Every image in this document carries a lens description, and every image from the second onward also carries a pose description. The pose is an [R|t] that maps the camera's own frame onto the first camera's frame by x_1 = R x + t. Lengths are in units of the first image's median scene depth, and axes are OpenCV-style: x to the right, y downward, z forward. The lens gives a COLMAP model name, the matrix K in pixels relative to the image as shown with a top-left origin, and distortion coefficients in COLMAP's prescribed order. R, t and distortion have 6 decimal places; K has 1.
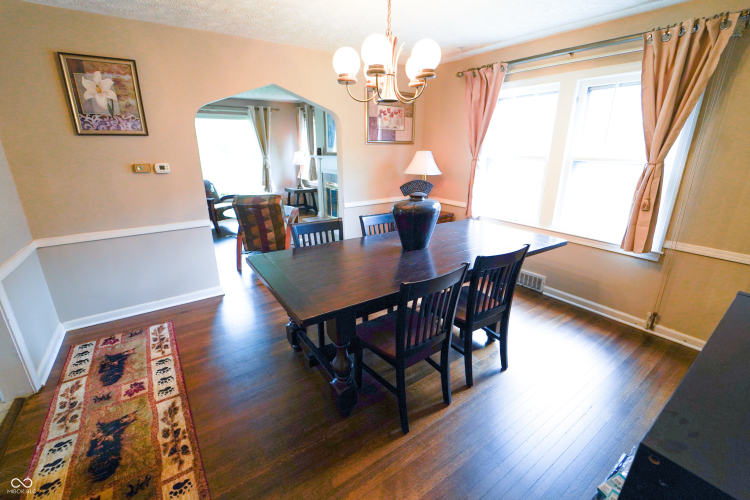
lens RADIAL K [[310.3, 0, 375.0], [0, 310.3, 250.0], [0, 0, 1]] dist [-0.023729, 0.000384]
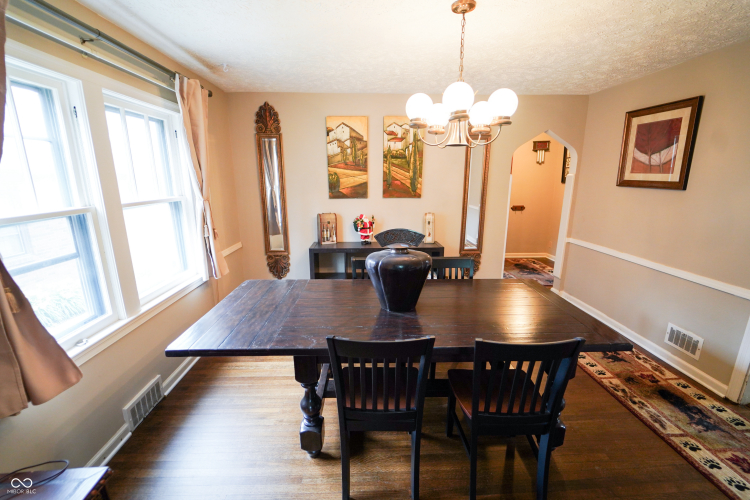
lens RADIAL K [[310.3, 0, 375.0], [0, 310.3, 250.0], [0, 0, 1]] dist [-0.023729, 0.000384]
pose [[-0.829396, -0.123867, 0.544756, -0.359265], [0.182545, 0.861498, 0.473813, -0.763536], [-0.527996, 0.492421, -0.691912, 2.137398]]
